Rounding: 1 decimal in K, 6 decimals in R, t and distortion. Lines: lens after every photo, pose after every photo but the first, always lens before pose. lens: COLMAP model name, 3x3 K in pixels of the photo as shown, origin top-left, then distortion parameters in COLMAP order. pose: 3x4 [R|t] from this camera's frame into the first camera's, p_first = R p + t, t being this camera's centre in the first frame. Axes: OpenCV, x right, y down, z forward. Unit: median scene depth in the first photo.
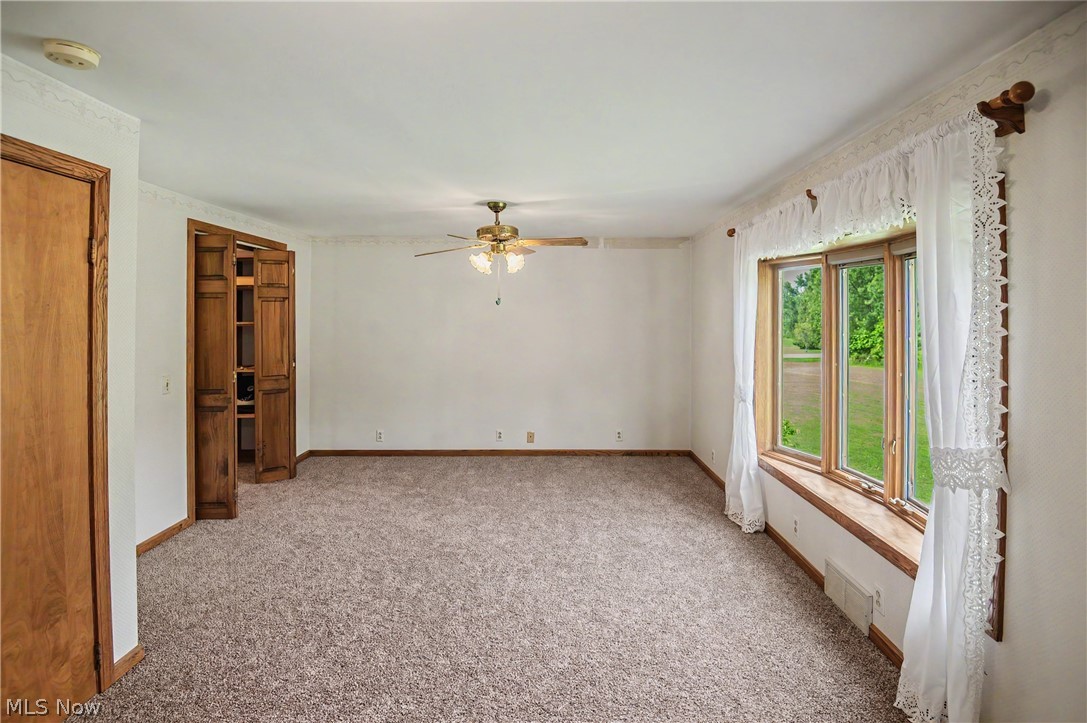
lens RADIAL K [[564.9, 0, 544.0], [0, 564.9, 282.8], [0, 0, 1]] dist [-0.000805, -0.016220]
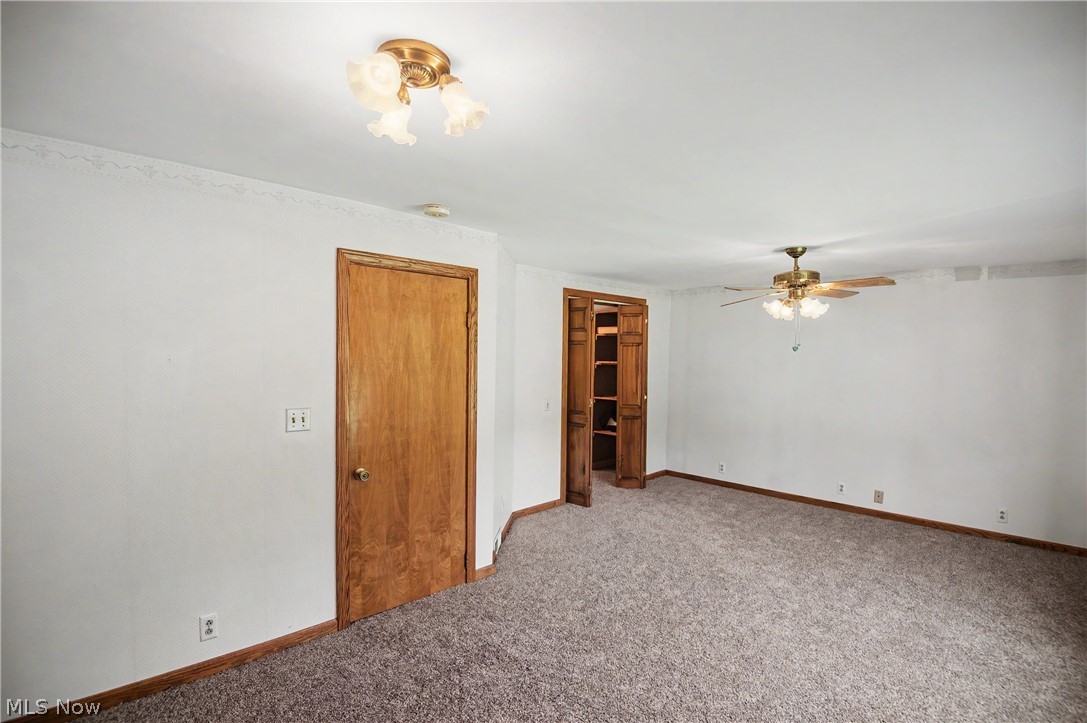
lens RADIAL K [[534.2, 0, 527.2], [0, 534.2, 329.1], [0, 0, 1]] dist [-0.000130, -0.023316]
pose [[0.681247, -0.019743, -0.731788, 0.300847], [0.028583, 0.999591, -0.000360, -0.014419], [0.731496, -0.020671, 0.681533, 0.022870]]
